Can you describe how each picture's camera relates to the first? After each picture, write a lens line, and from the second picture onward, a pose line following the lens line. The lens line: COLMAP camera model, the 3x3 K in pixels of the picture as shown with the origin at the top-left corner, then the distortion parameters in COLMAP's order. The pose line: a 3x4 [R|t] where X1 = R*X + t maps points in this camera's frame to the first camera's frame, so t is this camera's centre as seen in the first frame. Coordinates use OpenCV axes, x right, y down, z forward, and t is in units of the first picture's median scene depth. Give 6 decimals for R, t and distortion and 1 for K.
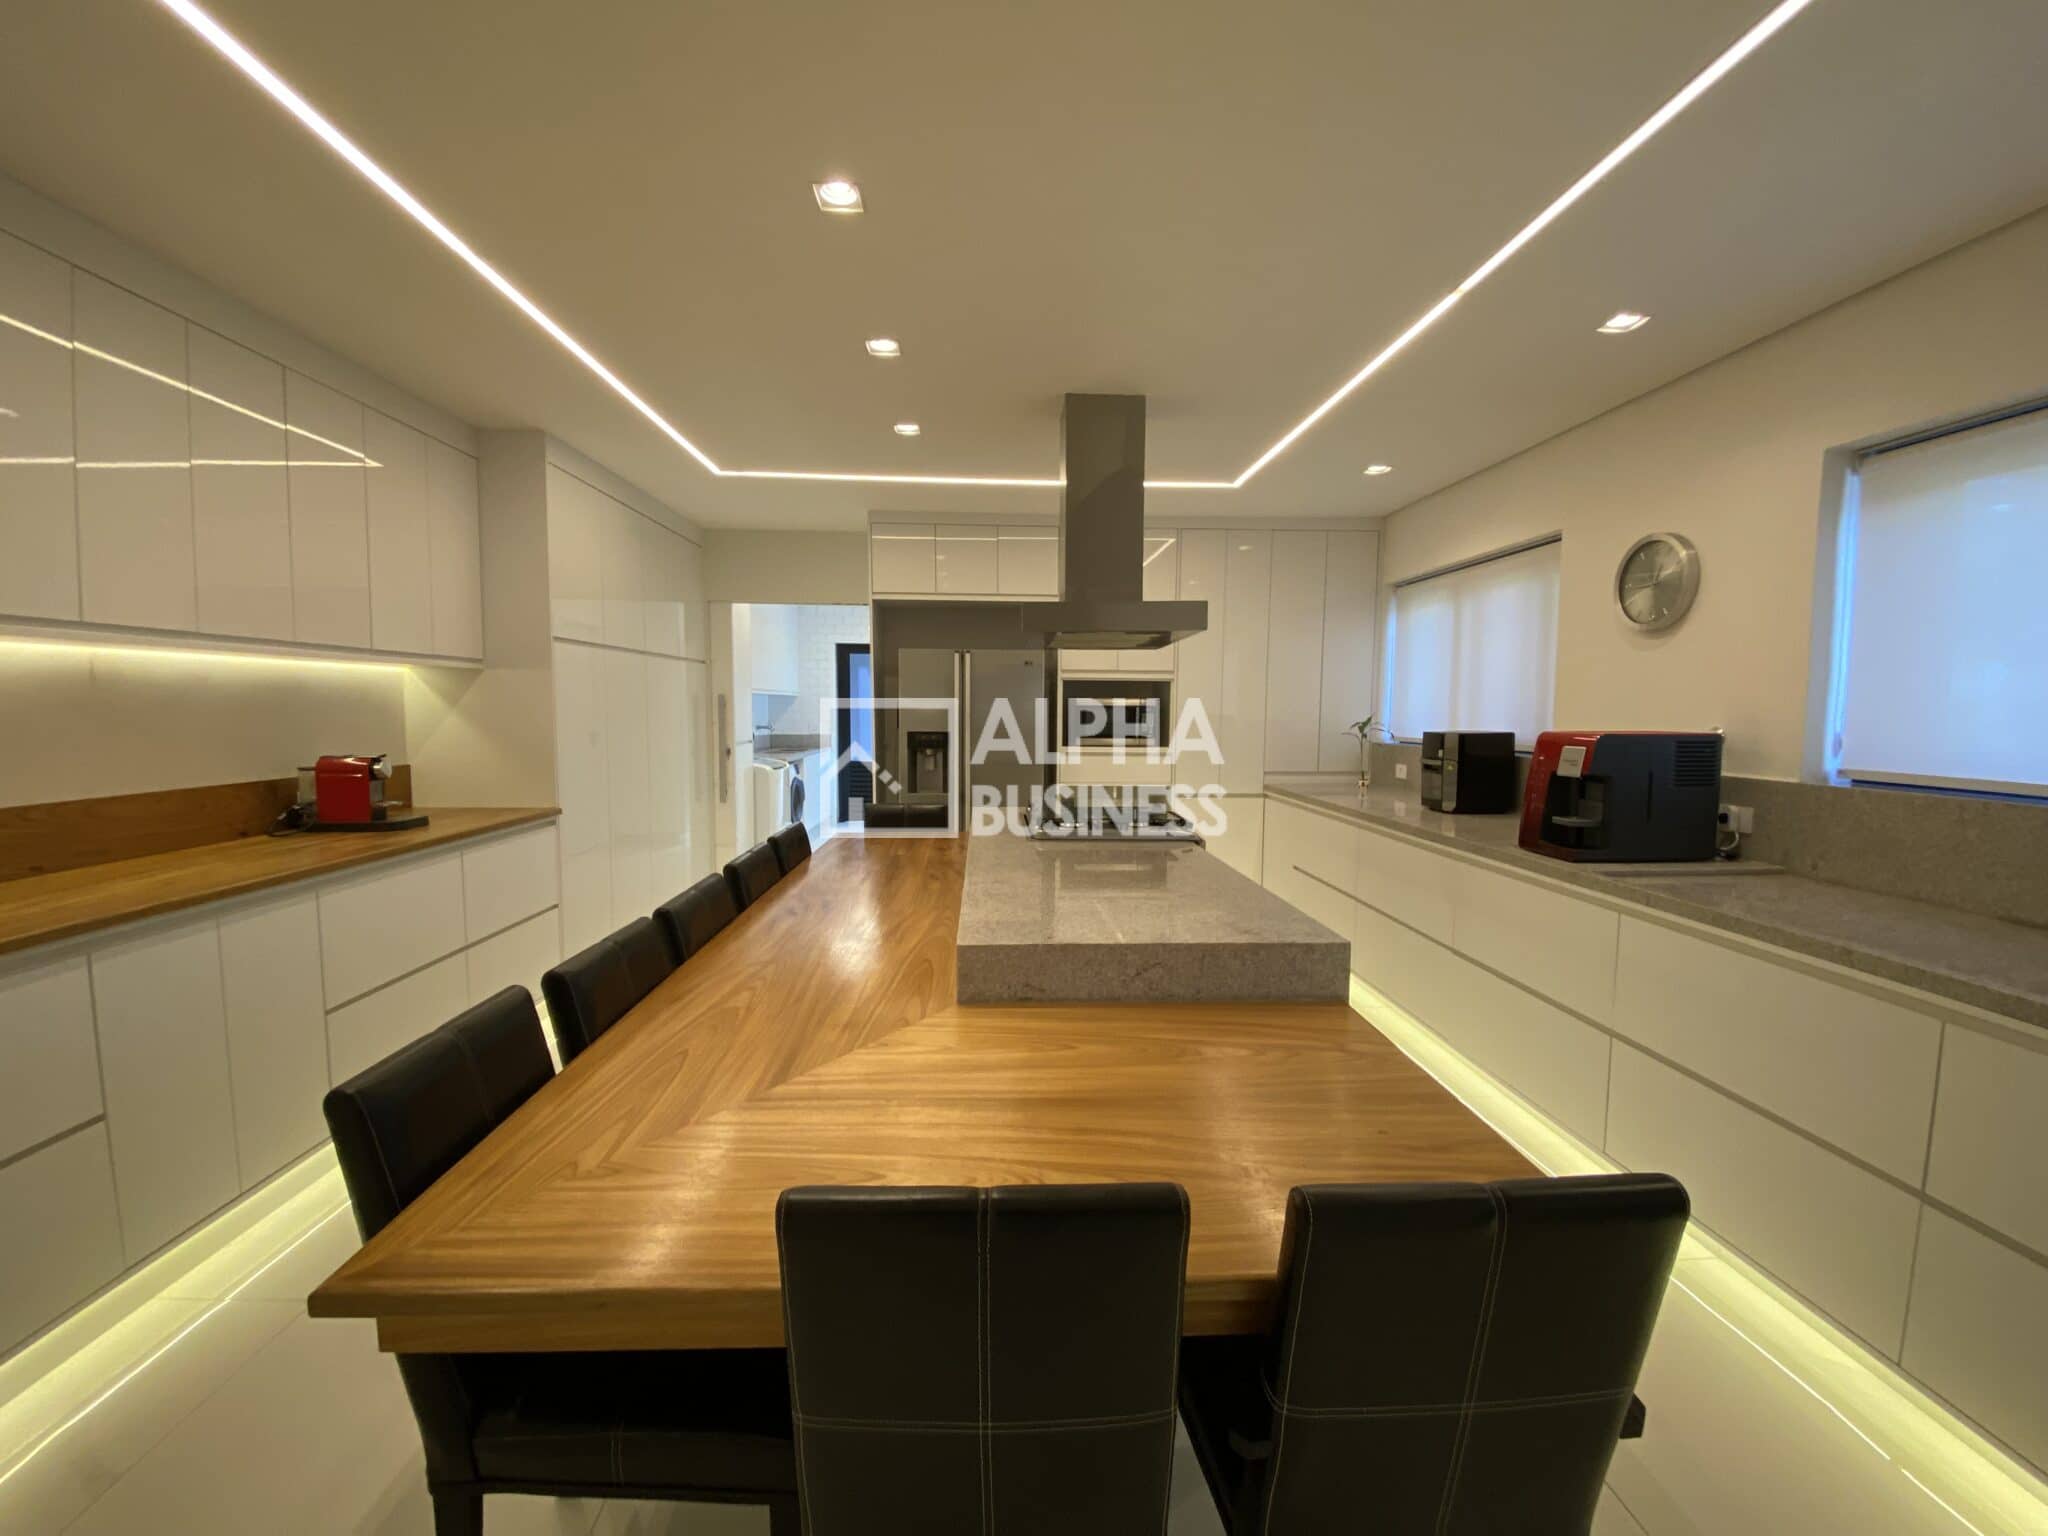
lens RADIAL K [[837.1, 0, 1021.5], [0, 837.1, 768.9], [0, 0, 1]] dist [-0.000670, -0.001105]
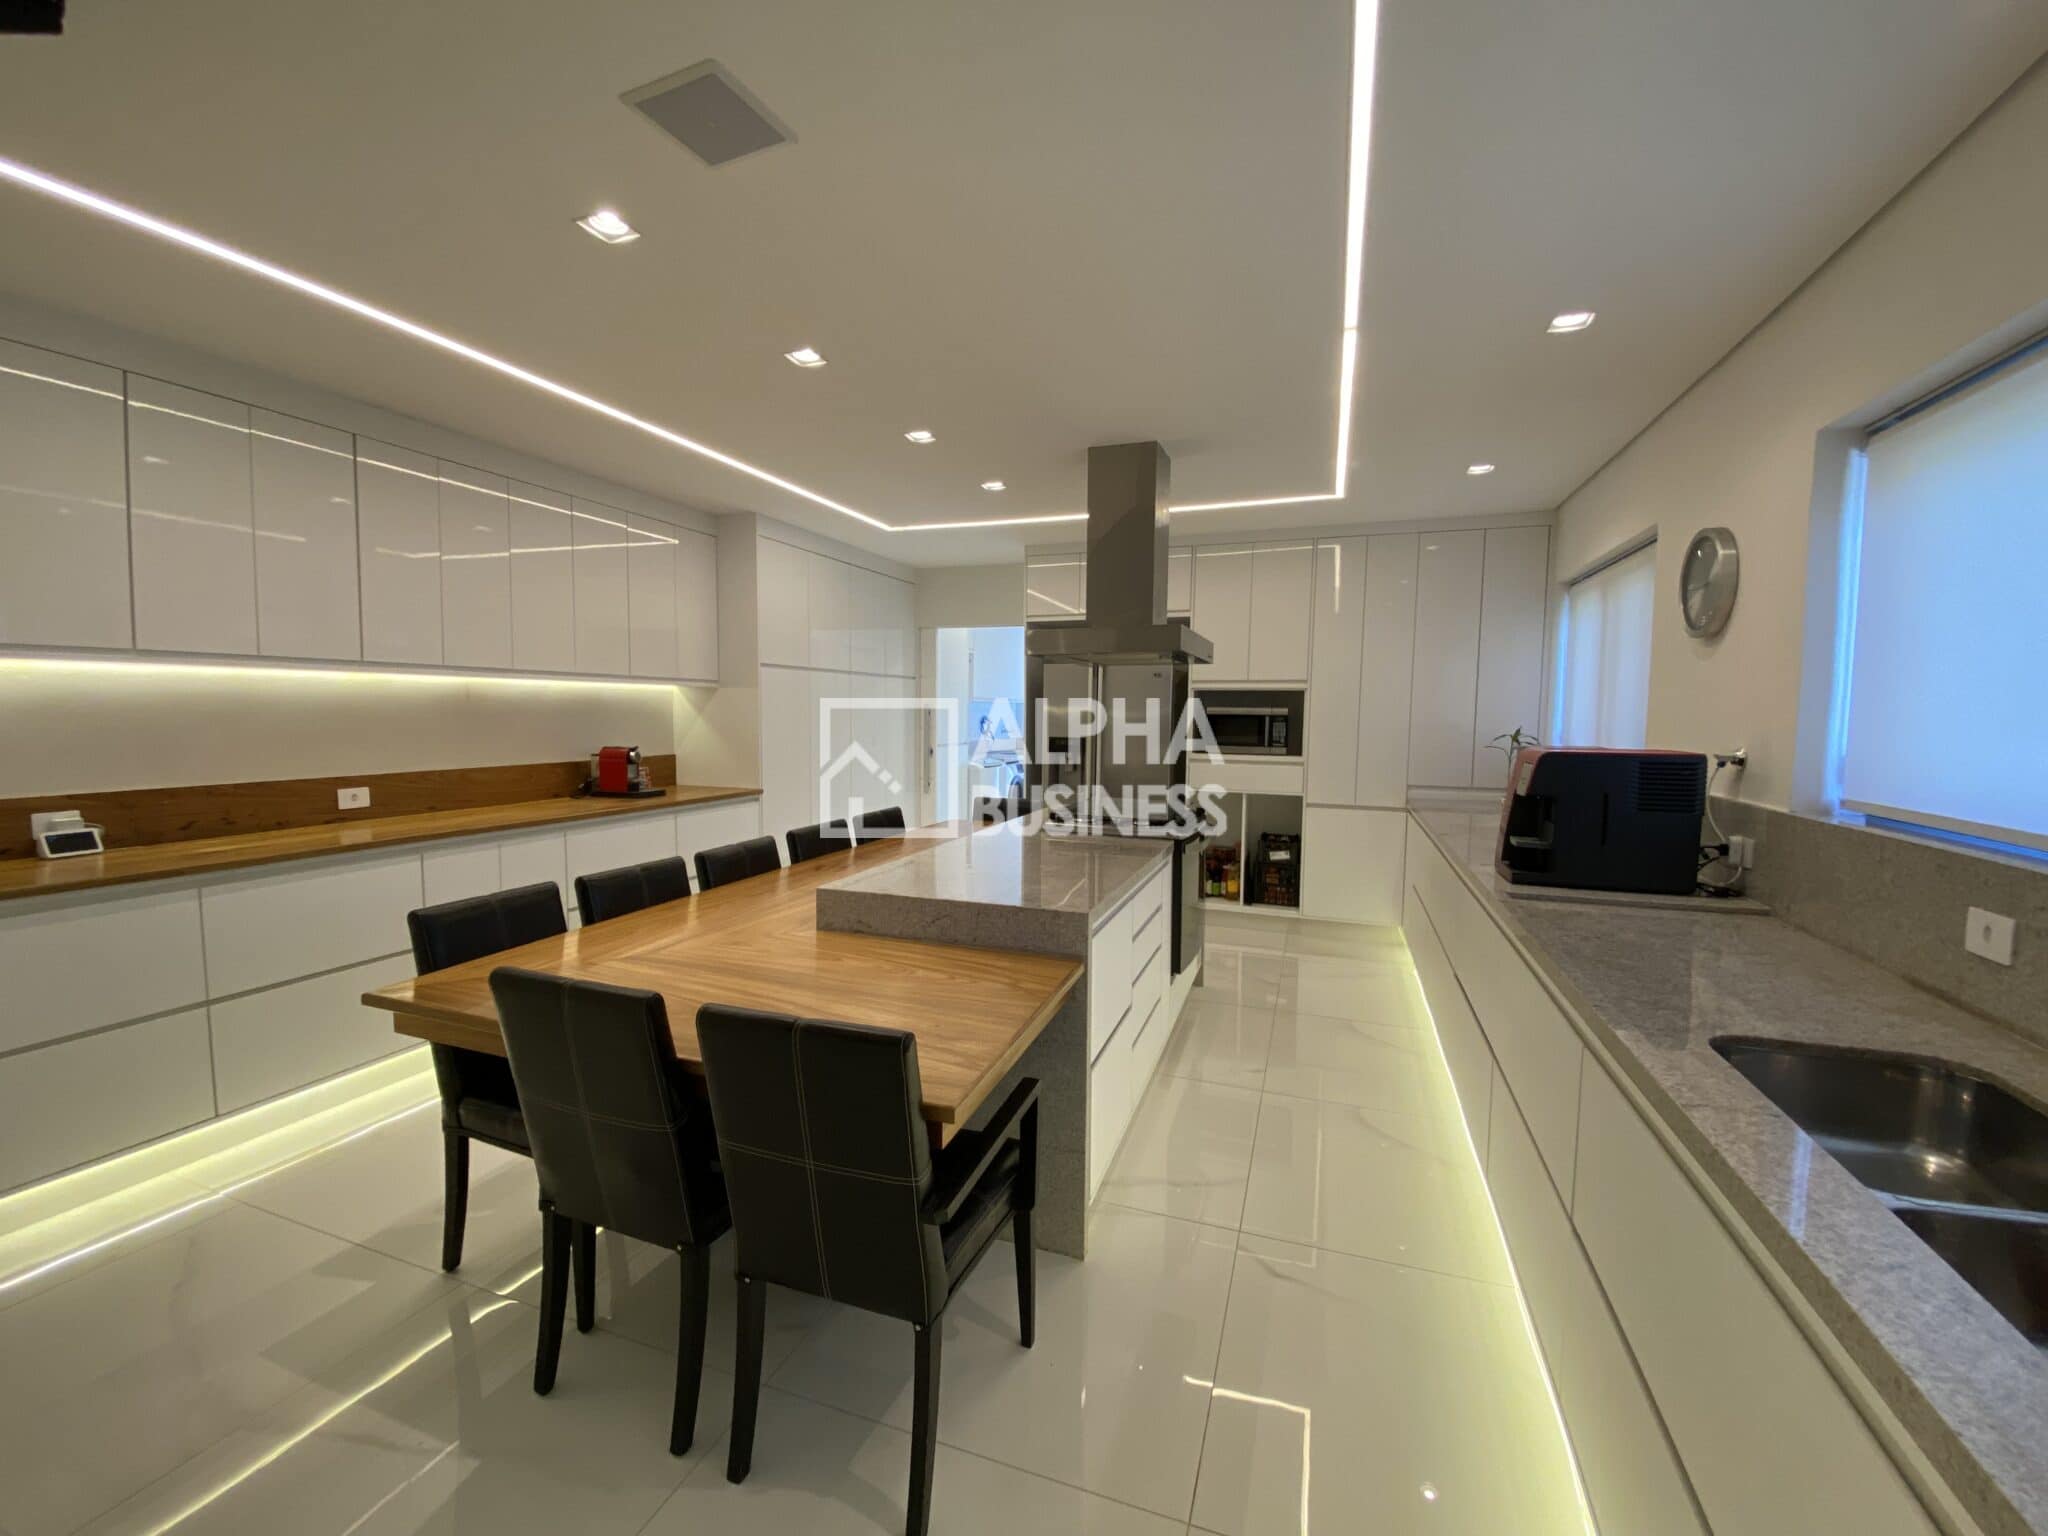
lens RADIAL K [[827.1, 0, 1019.7], [0, 827.1, 770.8], [0, 0, 1]] dist [0.014629, 0.000296]
pose [[0.921943, 0.032142, -0.385989, 0.433002], [-0.032983, 0.999446, 0.004445, -0.003589], [0.385918, 0.008634, 0.922493, -0.095337]]
